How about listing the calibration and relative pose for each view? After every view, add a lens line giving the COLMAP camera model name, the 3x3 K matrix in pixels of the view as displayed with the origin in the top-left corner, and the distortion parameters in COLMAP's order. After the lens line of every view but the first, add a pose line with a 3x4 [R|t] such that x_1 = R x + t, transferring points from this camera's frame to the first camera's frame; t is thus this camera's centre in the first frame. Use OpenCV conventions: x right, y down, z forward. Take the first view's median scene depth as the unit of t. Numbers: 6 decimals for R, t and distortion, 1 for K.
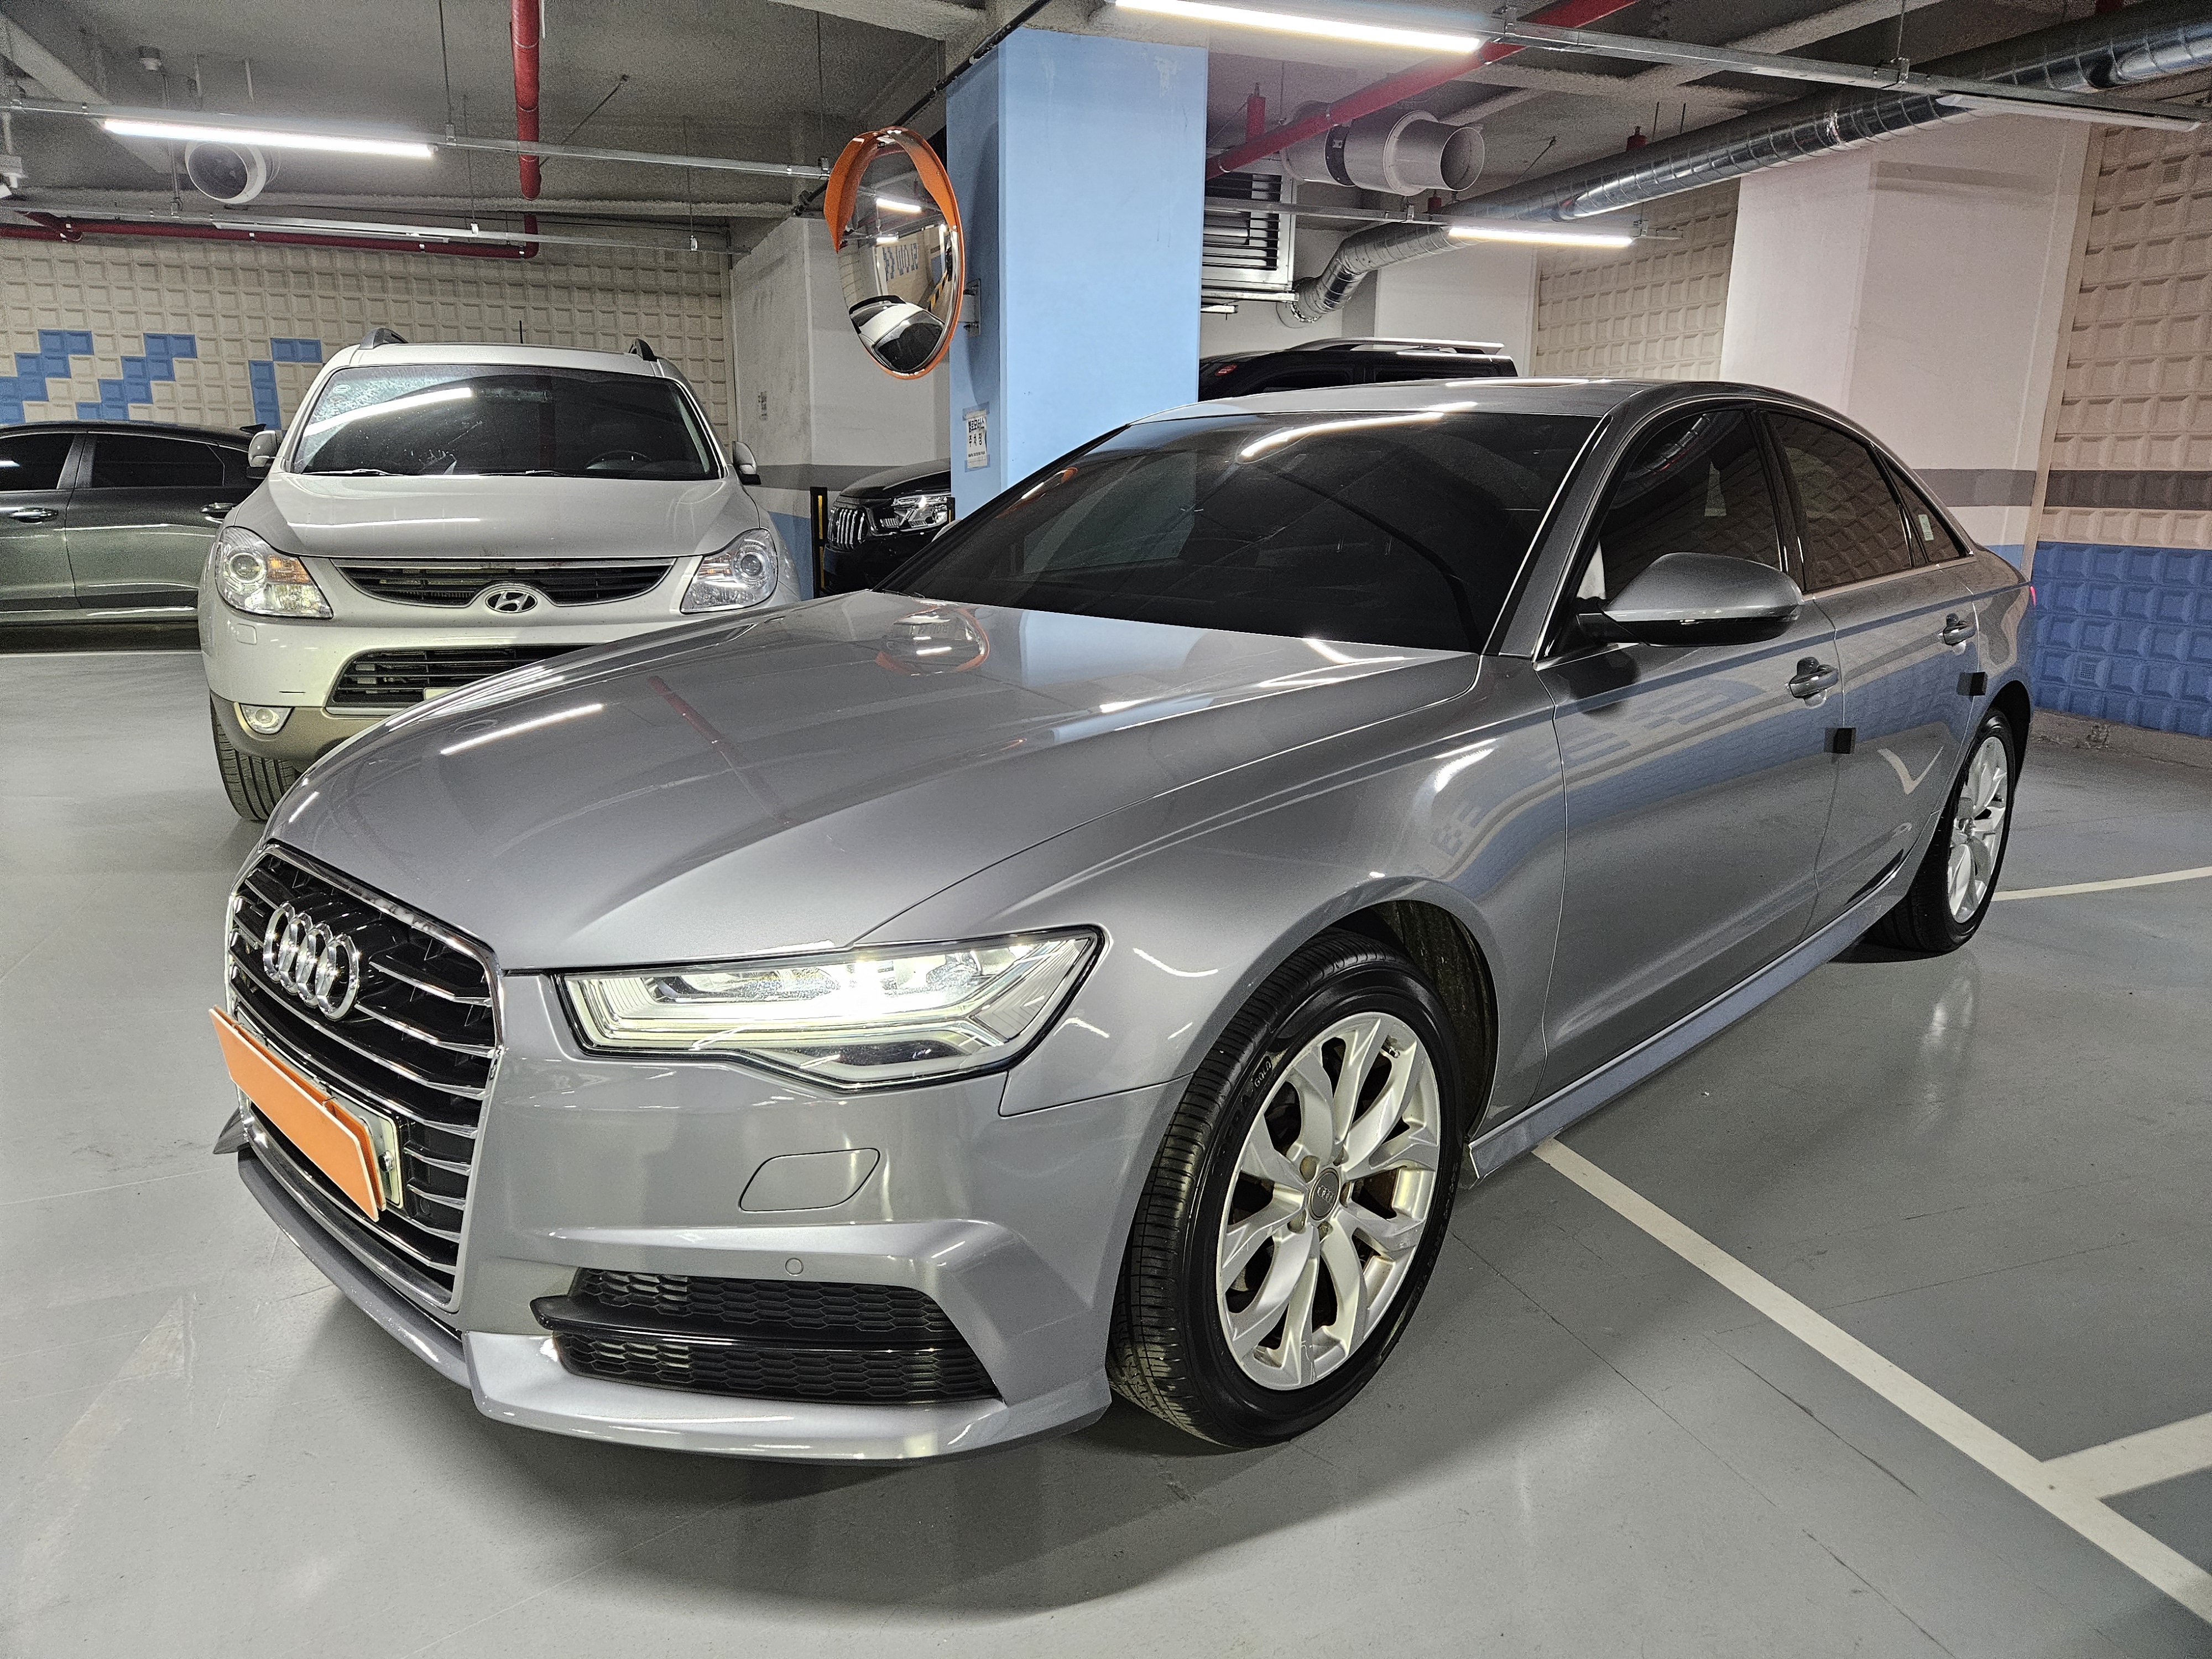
lens RADIAL K [[1472.5, 0, 1106.0], [0, 1472.5, 829.5], [0, 0, 1]] dist [0.087410, -0.068414]
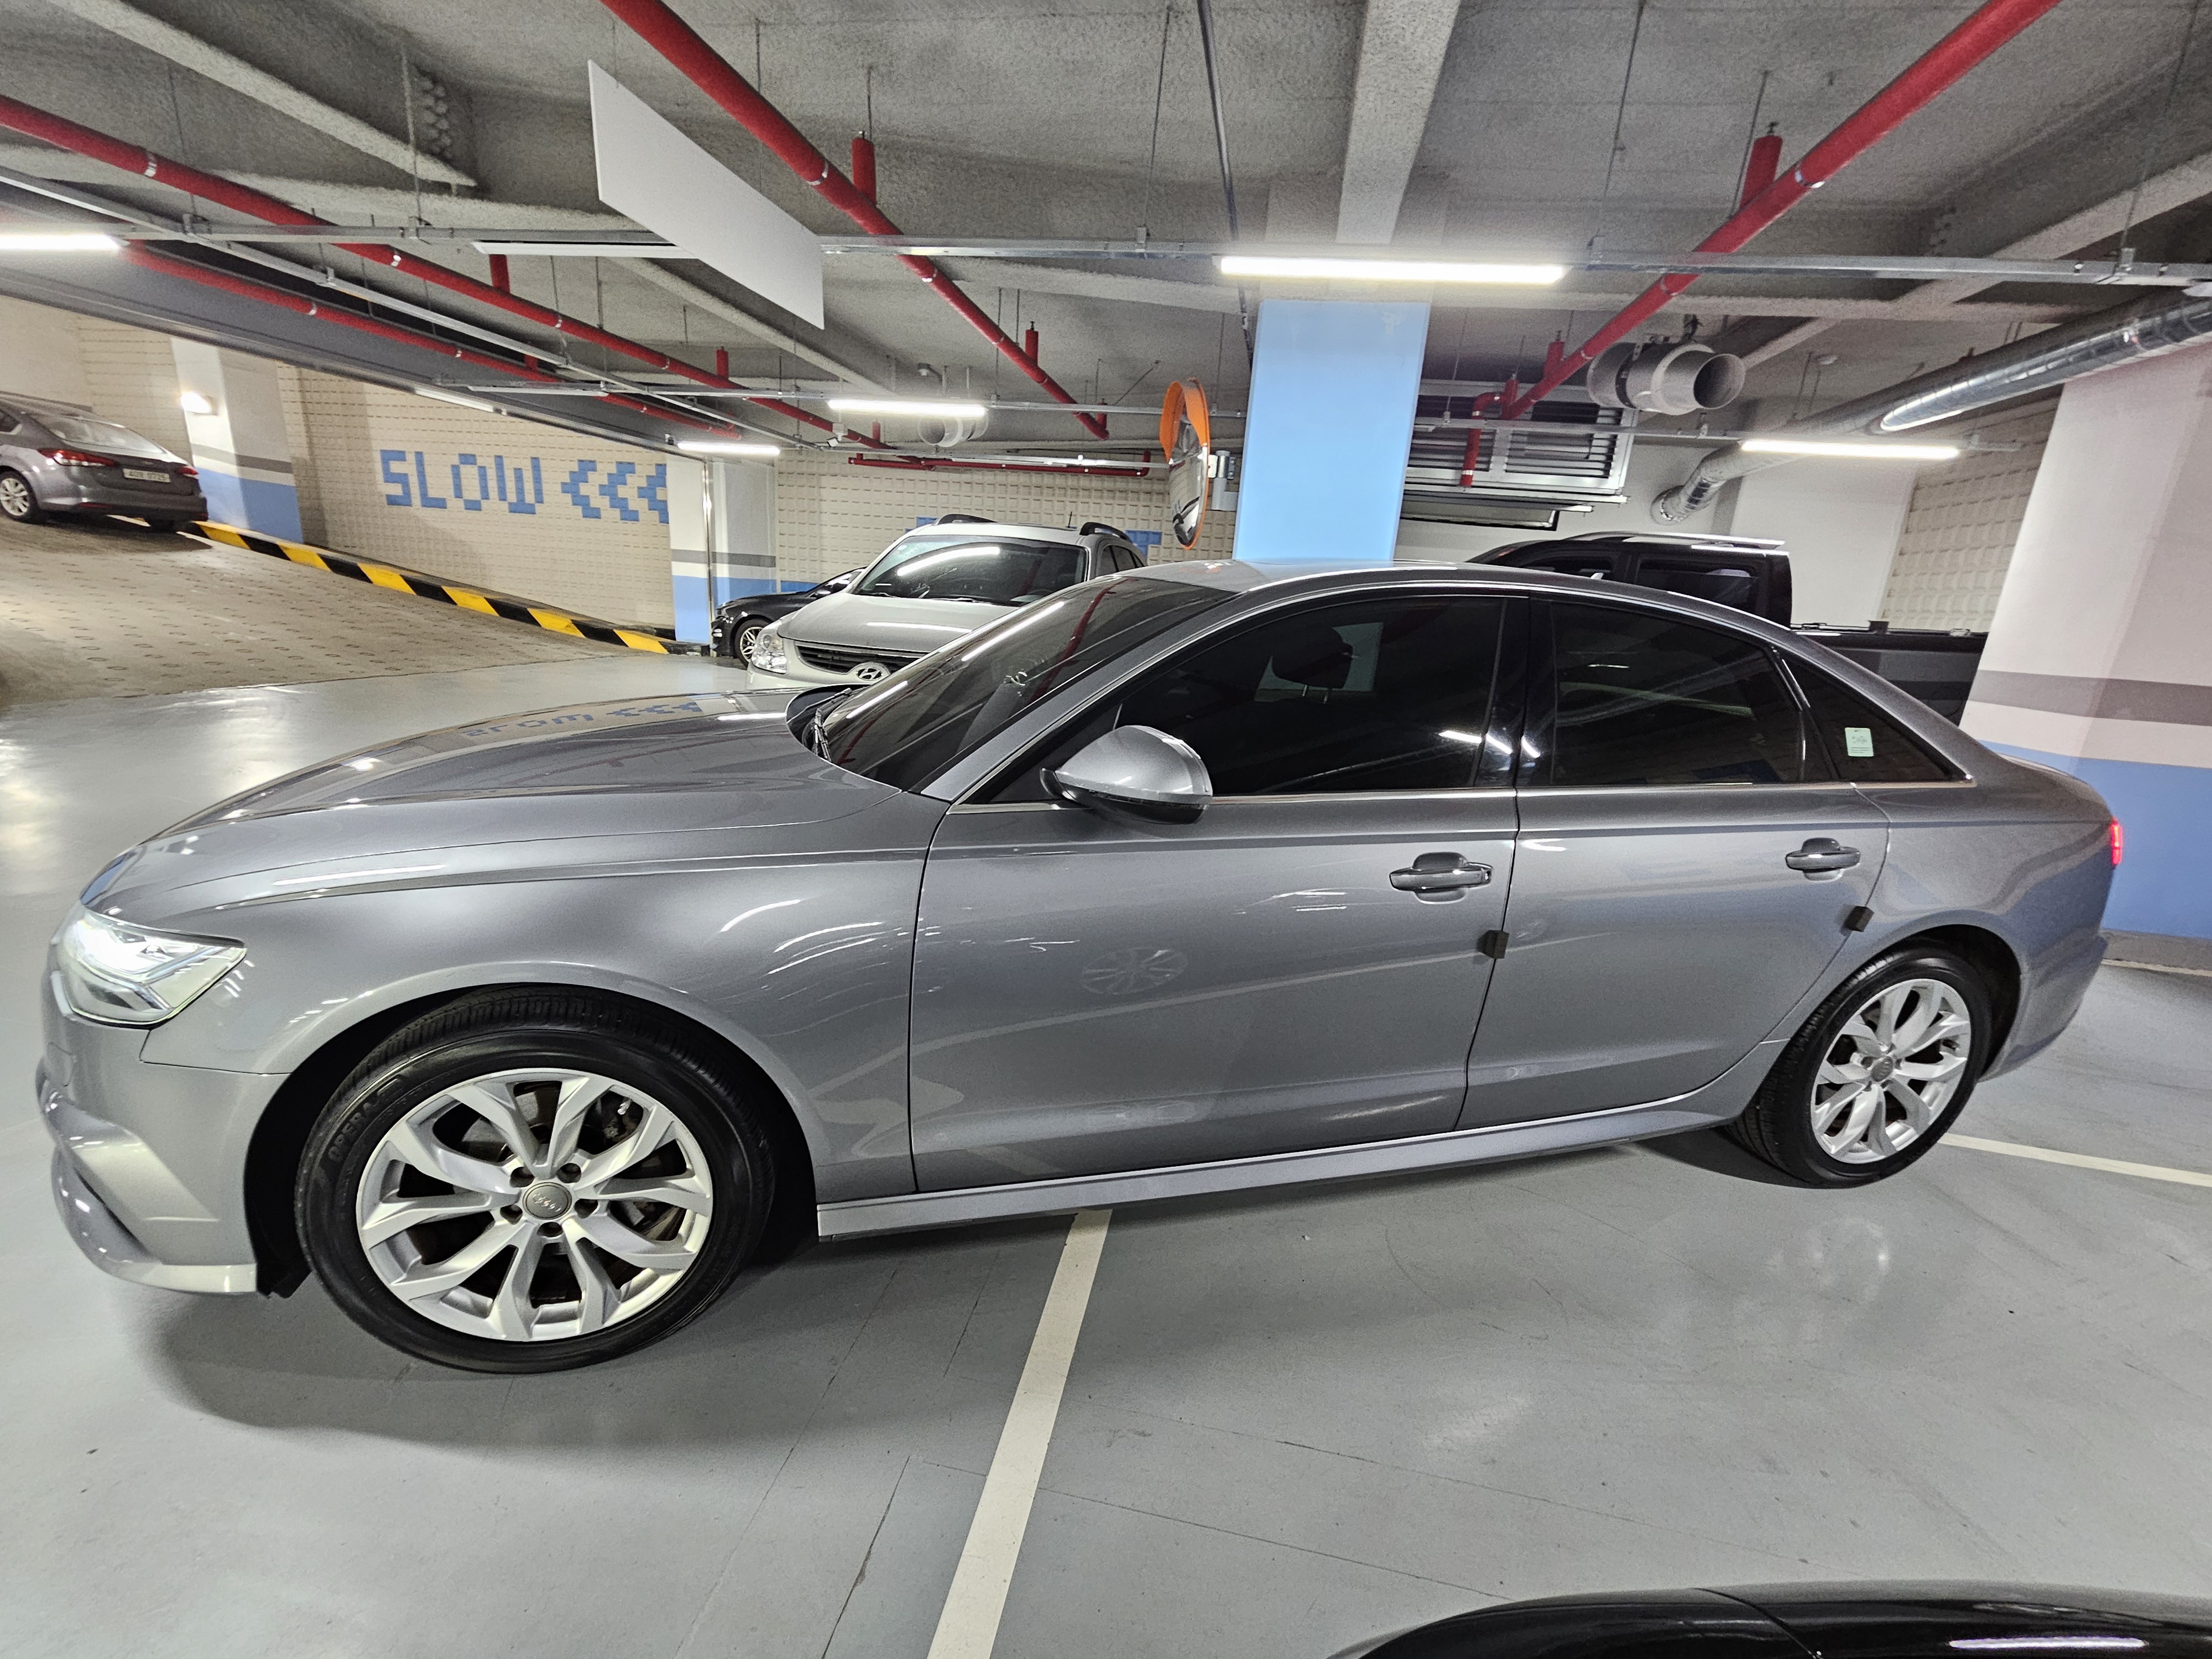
lens RADIAL K [[926.6, 0, 1111.7], [0, 926.6, 843.8], [0, 0, 1]] dist [0.000653, 0.000318]
pose [[0.858462, 0.185437, -0.478180, 0.217247], [-0.181065, 0.981892, 0.055716, -0.043235], [0.479853, 0.038751, 0.876493, 0.136439]]
